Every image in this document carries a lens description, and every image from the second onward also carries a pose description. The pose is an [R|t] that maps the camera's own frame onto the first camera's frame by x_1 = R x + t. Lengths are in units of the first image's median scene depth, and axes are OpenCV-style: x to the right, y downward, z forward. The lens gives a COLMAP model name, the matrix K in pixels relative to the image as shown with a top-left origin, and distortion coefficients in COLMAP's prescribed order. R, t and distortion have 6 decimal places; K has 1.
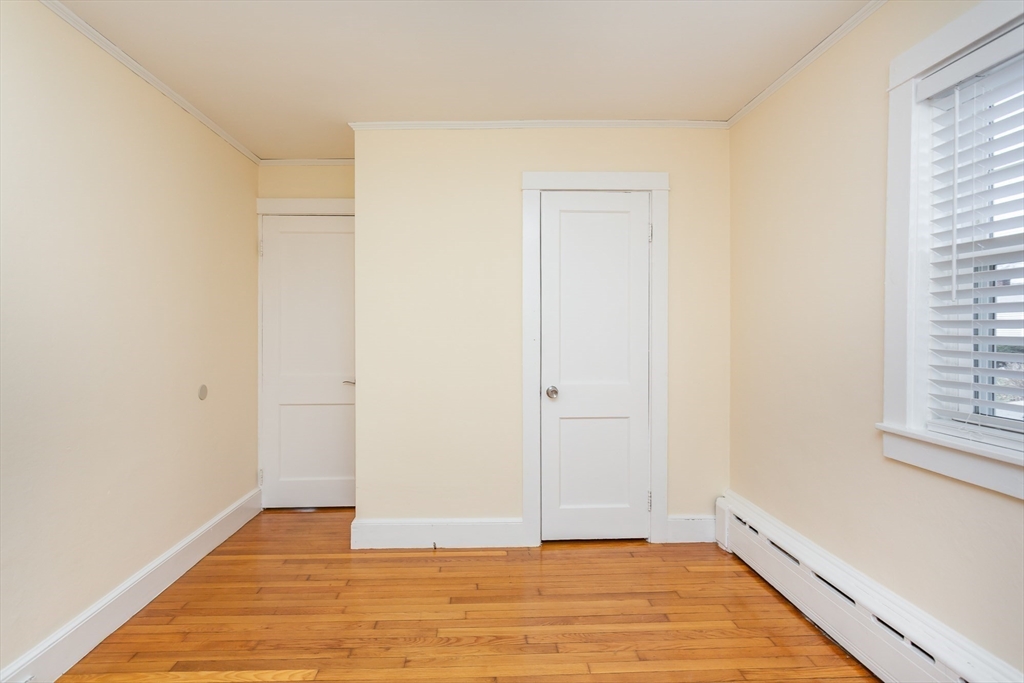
lens RADIAL K [[482.9, 0, 512.0], [0, 482.9, 341.5], [0, 0, 1]] dist [0.003256, 0.000719]
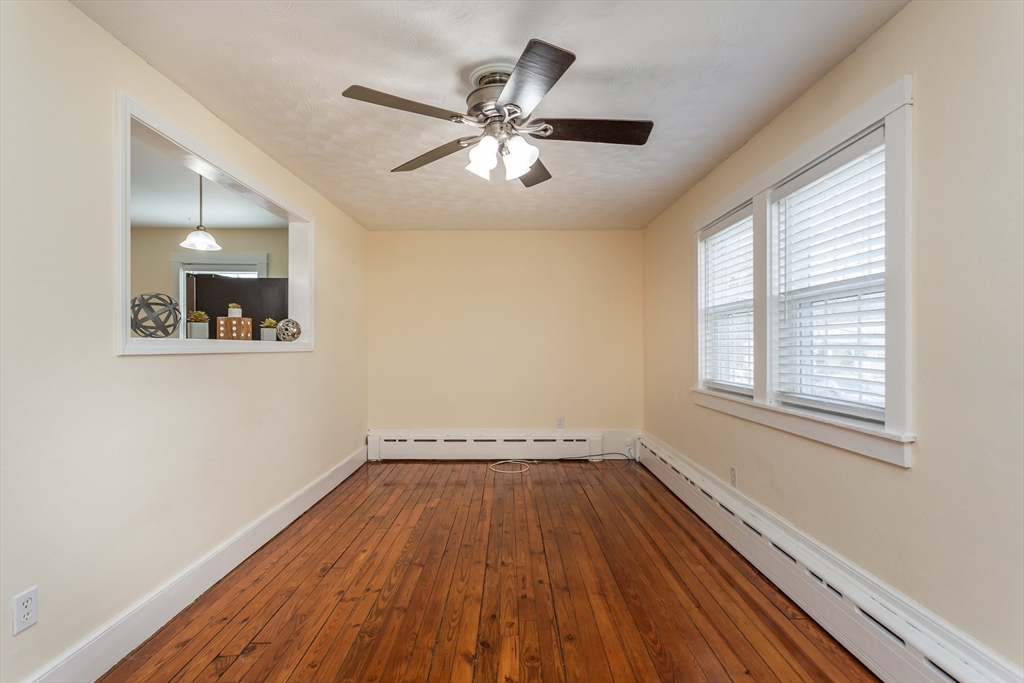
lens RADIAL K [[482.9, 0, 512.0], [0, 482.9, 341.5], [0, 0, 1]] dist [0.003256, 0.000719]
pose [[0.999745, -0.013245, -0.018277, -0.001594], [0.012668, 0.999429, -0.031312, 0.011866], [0.018681, 0.031073, 0.999343, -0.551371]]
